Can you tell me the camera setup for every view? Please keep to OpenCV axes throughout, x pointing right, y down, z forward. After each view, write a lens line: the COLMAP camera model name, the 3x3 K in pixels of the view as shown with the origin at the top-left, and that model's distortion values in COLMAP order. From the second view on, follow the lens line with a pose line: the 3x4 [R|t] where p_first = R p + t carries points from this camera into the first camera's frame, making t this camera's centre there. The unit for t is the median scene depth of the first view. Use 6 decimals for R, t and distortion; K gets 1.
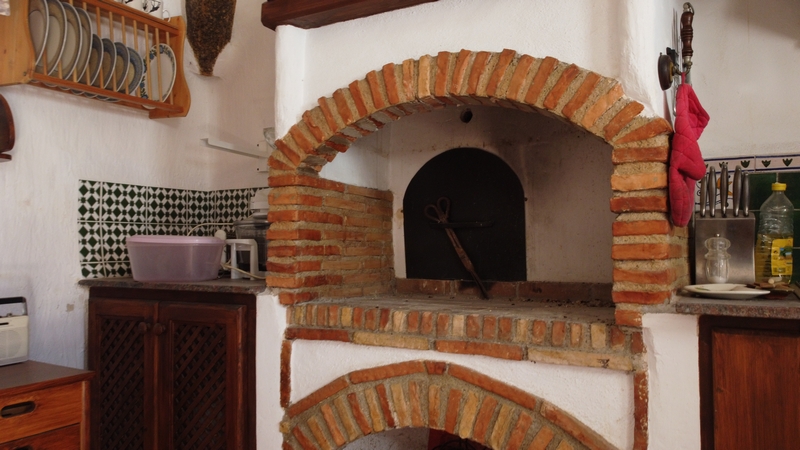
lens RADIAL K [[602.1, 0, 401.2], [0, 602.1, 228.6], [0, 0, 1]] dist [0.002190, -0.012402]
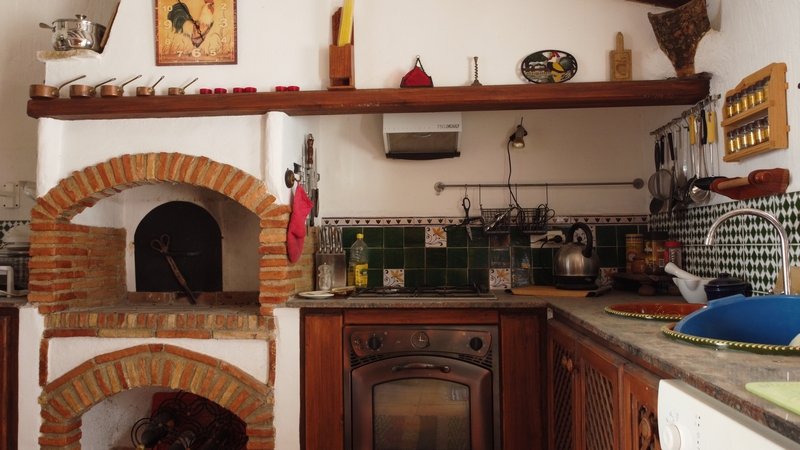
lens RADIAL K [[602.1, 0, 399.6], [0, 602.1, 228.4], [0, 0, 1]] dist [0.002190, -0.012402]
pose [[0.910943, 0.011182, 0.412380, -0.016854], [-0.008012, 0.999924, -0.009416, -0.076400], [-0.412454, 0.005274, 0.910963, -0.710497]]
